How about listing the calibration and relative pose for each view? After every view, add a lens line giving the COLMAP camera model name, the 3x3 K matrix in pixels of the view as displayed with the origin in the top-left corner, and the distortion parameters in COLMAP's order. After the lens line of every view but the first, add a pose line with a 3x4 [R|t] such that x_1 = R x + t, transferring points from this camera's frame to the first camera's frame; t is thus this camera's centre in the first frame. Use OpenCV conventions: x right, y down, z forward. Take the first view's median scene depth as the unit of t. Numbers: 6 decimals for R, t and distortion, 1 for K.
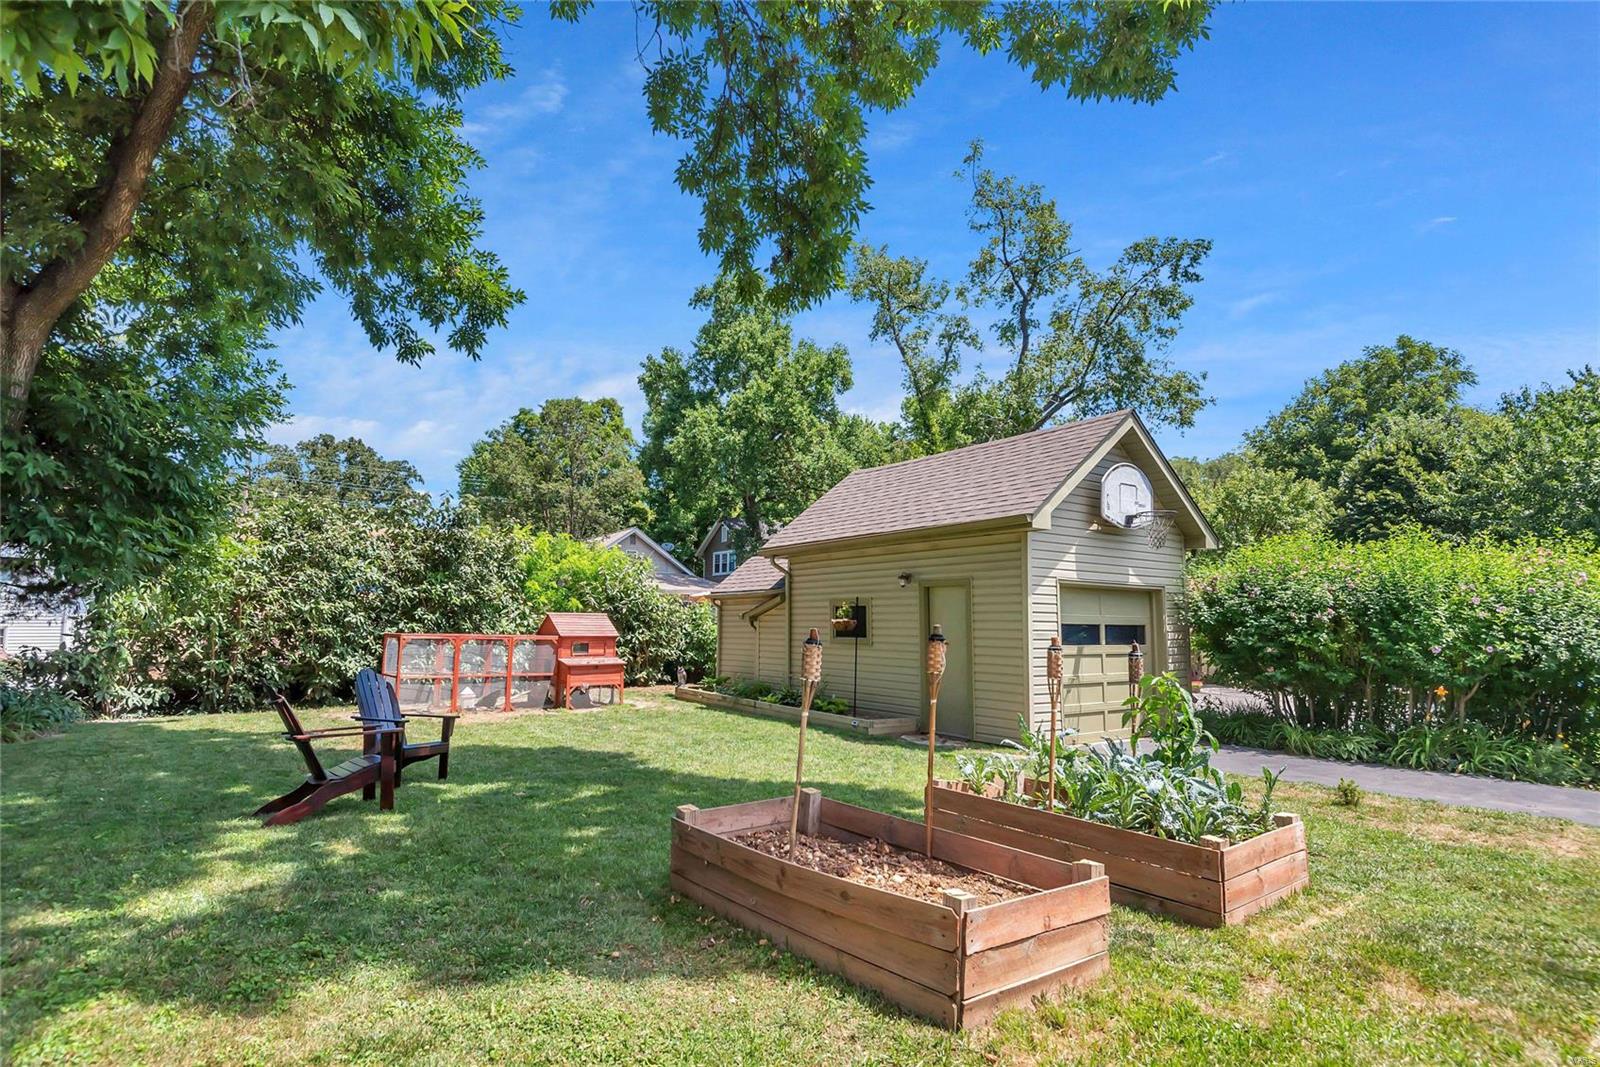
lens RADIAL K [[873.3, 0, 799.7], [0, 873.3, 531.0], [0, 0, 1]] dist [0.003852, -0.000143]
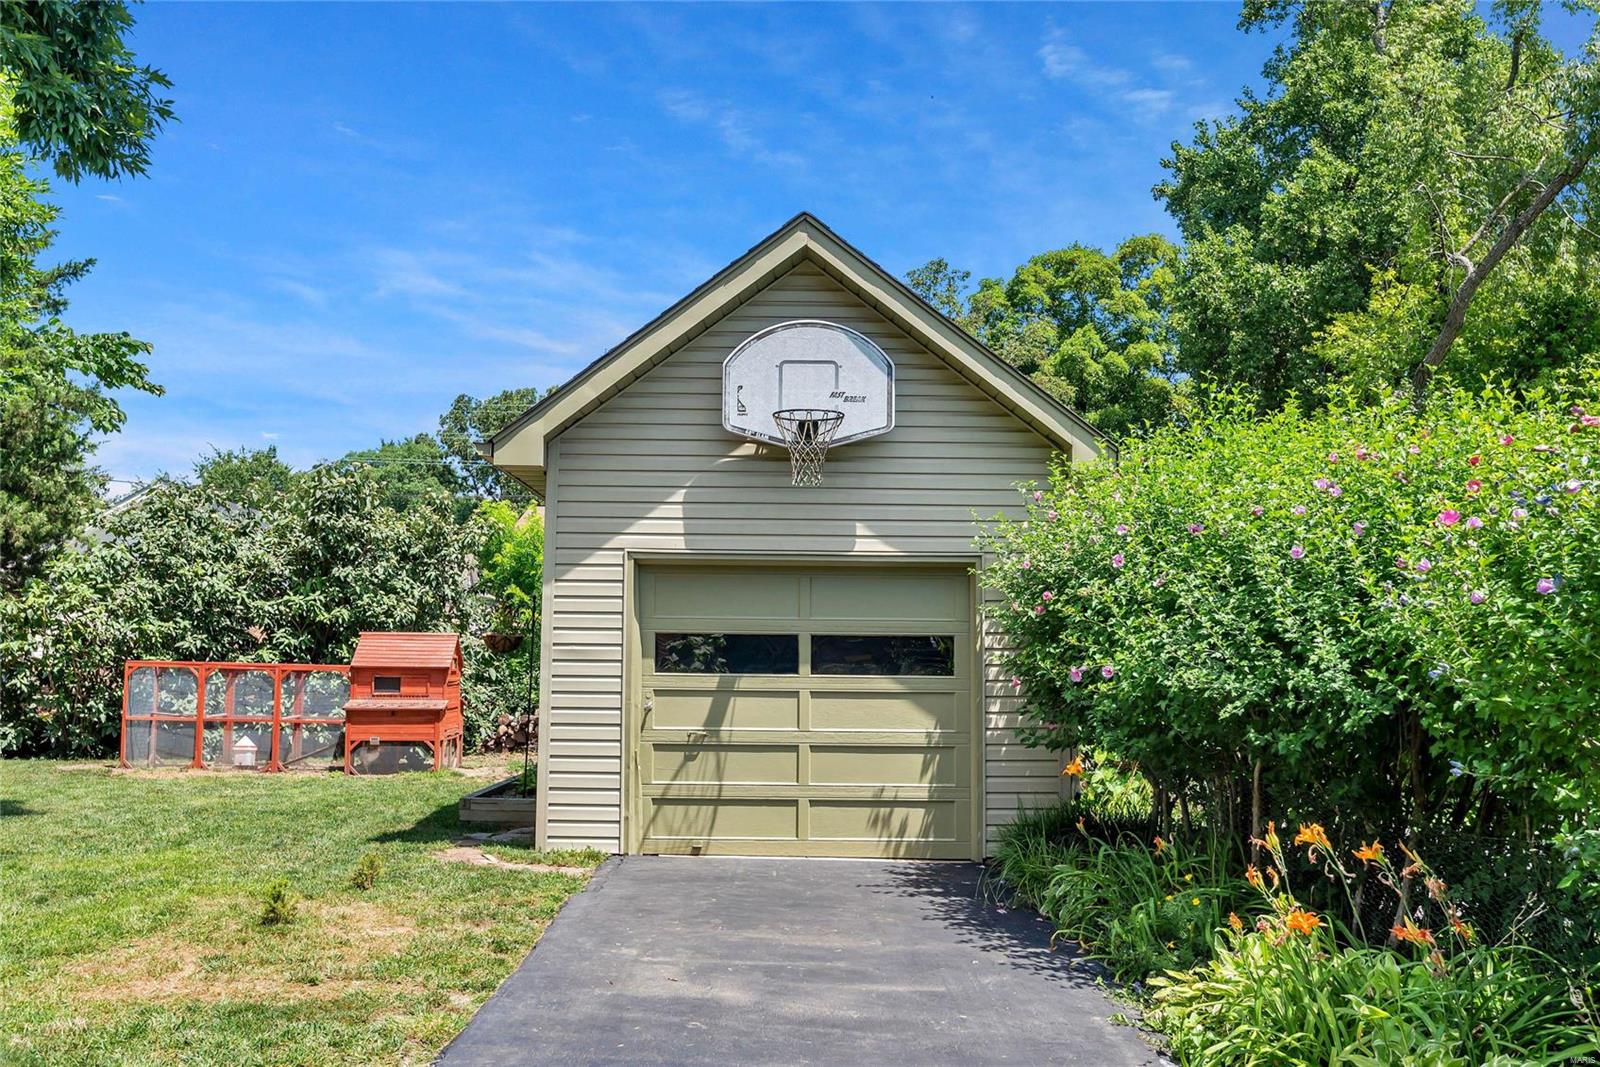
lens RADIAL K [[1766.7, 0, 794.7], [0, 1766.7, 539.2], [0, 0, 1]] dist [0.046388, 0.000000]
pose [[0.772664, -0.046125, -0.633137, 0.867080], [0.060895, 0.998143, 0.001597, 0.041574], [0.631887, -0.039789, 0.774038, 0.160917]]
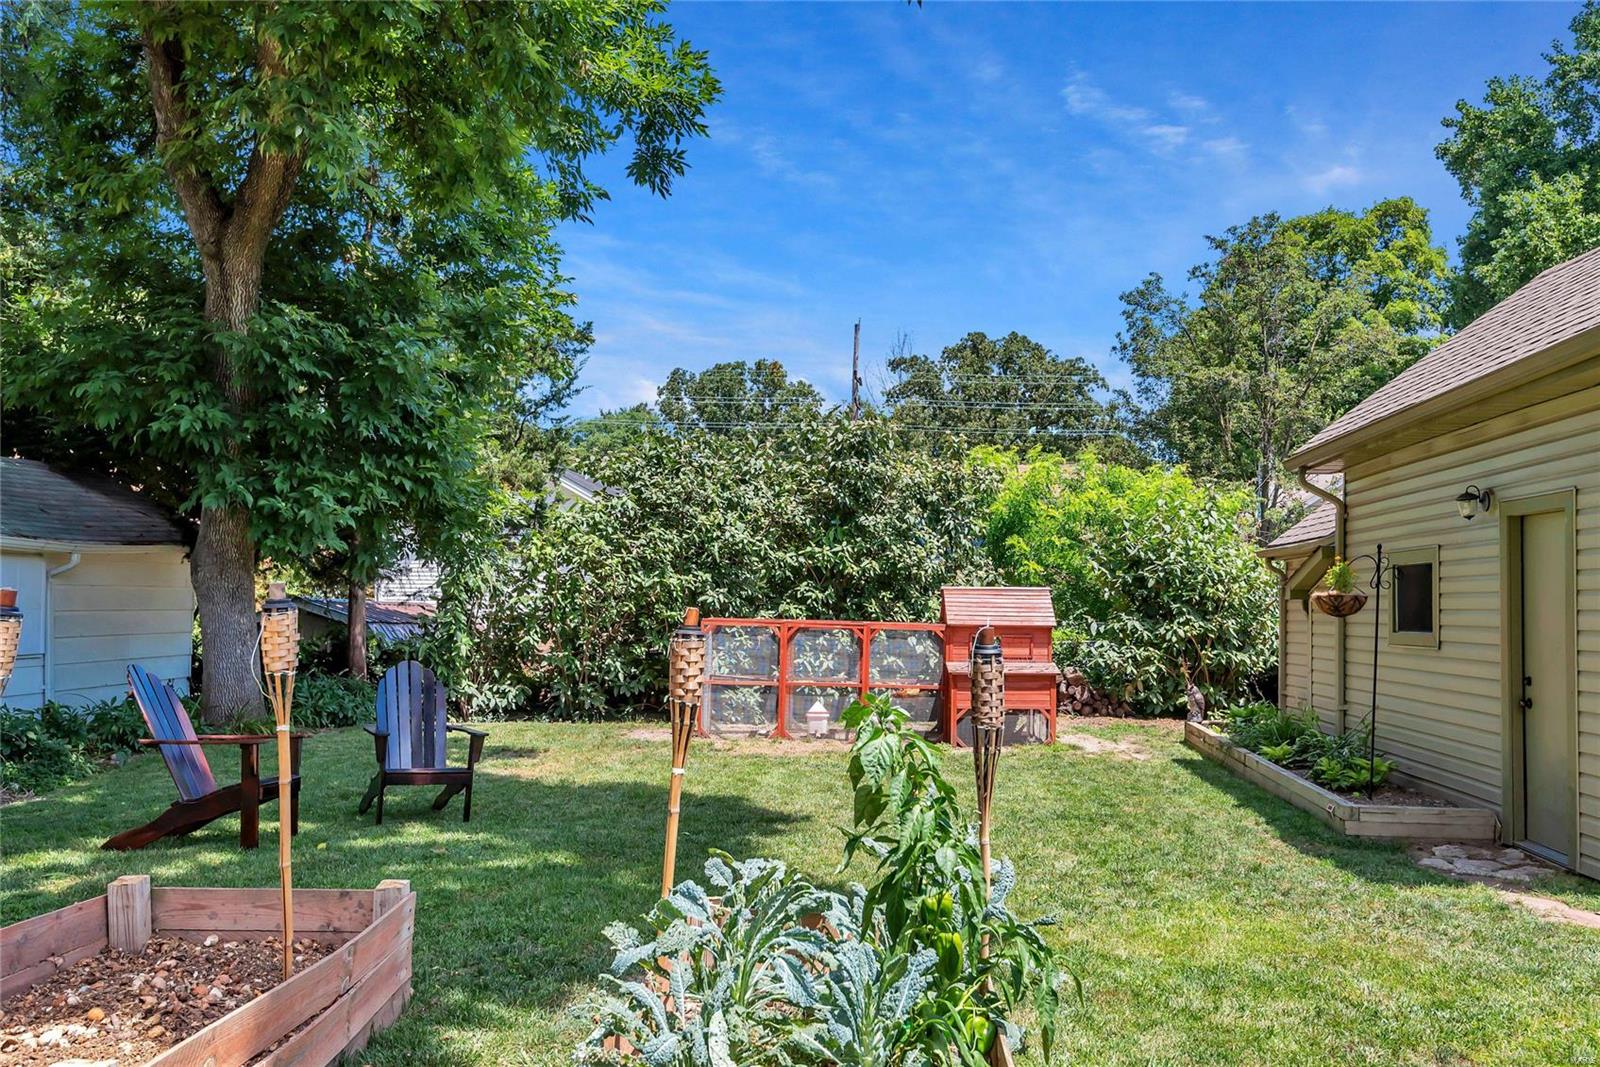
lens RADIAL K [[1454.8, 0, 809.0], [0, 1454.8, 535.4], [0, 0, 1]] dist [0.056818, 0.000000]
pose [[0.752527, -0.033753, -0.657696, 0.318818], [0.067247, 0.997404, 0.025757, 0.026732], [0.655119, -0.063611, 0.752843, 0.184712]]
